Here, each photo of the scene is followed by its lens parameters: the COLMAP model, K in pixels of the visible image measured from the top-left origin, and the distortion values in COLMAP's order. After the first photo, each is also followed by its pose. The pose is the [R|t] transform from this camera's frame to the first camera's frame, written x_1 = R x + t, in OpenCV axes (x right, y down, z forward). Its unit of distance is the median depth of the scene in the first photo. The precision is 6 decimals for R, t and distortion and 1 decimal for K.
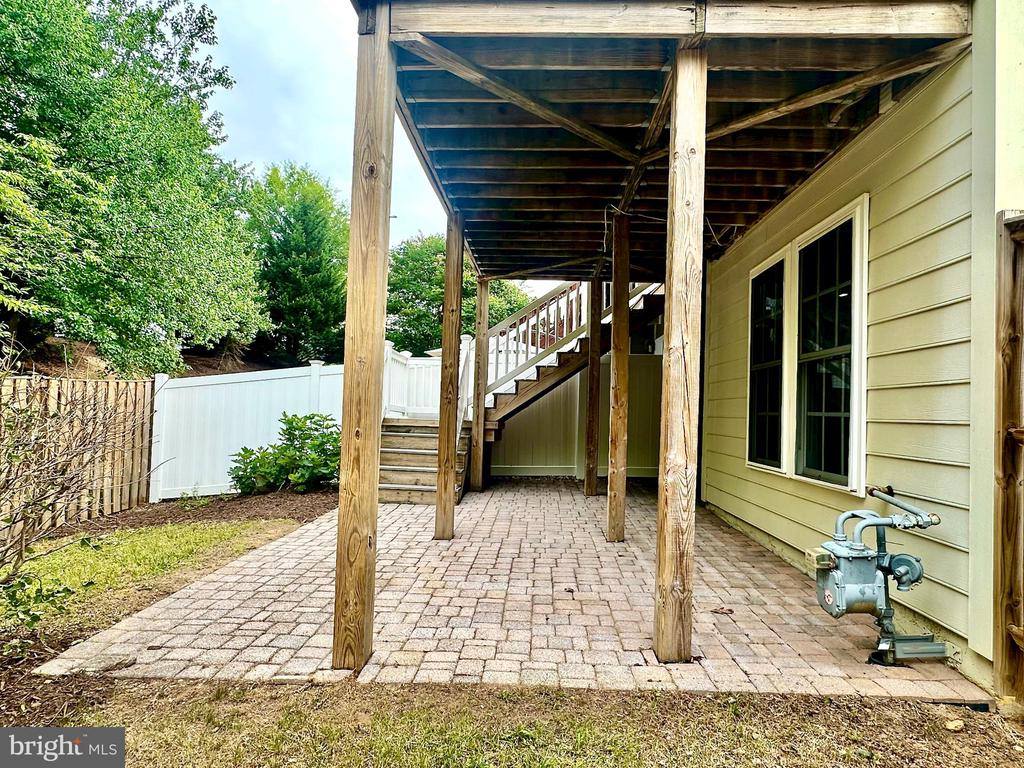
lens RADIAL K [[622.8, 0, 515.4], [0, 622.8, 385.3], [0, 0, 1]] dist [-0.011252, 0.008340]
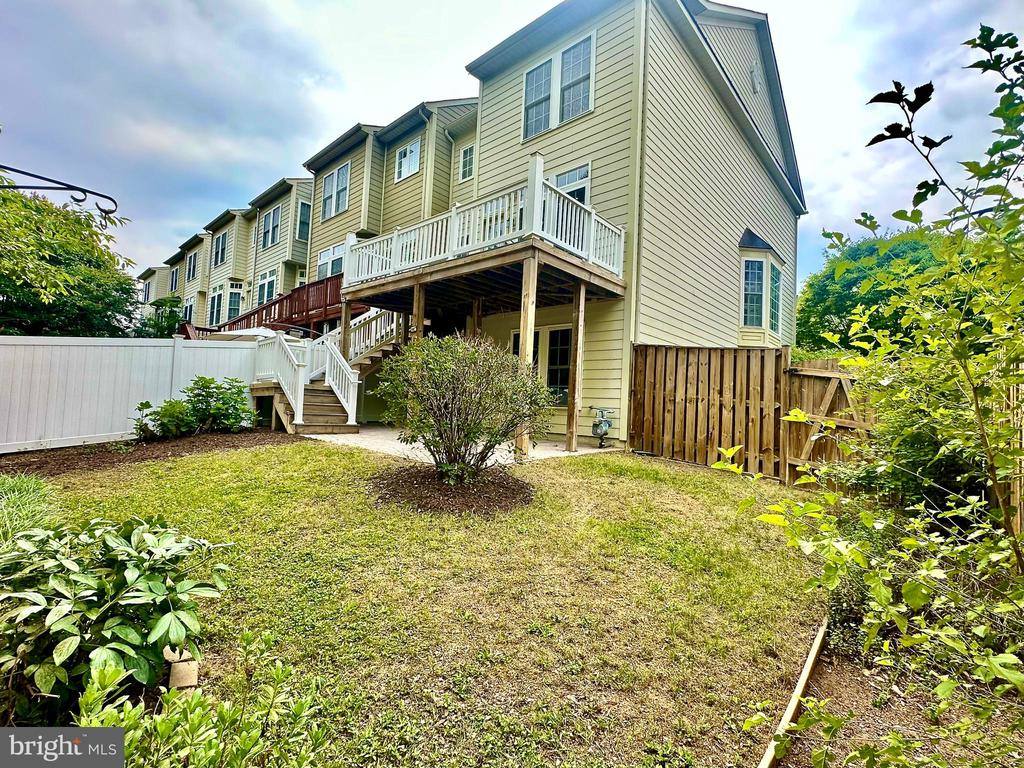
lens RADIAL K [[472.9, 0, 519.4], [0, 472.9, 385.6], [0, 0, 1]] dist [-0.002190, -0.000416]
pose [[0.629439, 0.037247, 0.776156, -1.485391], [-0.060115, 0.998191, 0.000849, 0.053947], [-0.774721, -0.047193, 0.630540, -0.339234]]
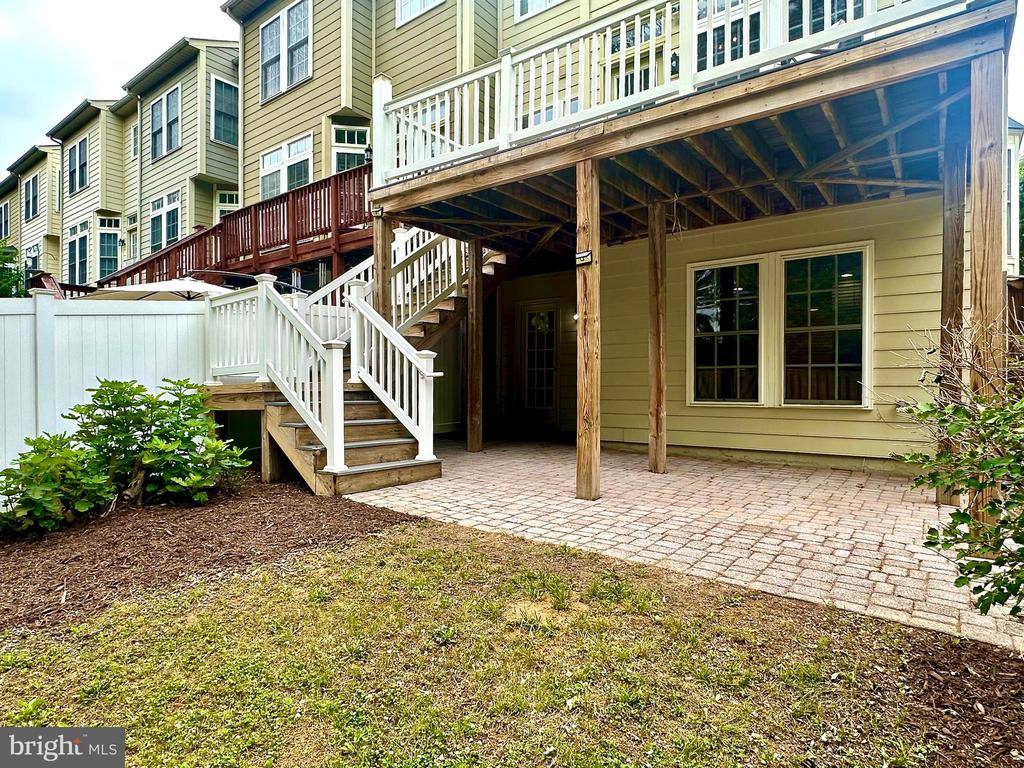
lens RADIAL K [[577.3, 0, 515.8], [0, 577.3, 386.9], [0, 0, 1]] dist [-0.007857, 0.001941]
pose [[0.557518, -0.031852, 0.829554, -1.235975], [-0.018802, 0.998523, 0.050976, 0.041207], [-0.829952, -0.044017, 0.556095, 0.810300]]
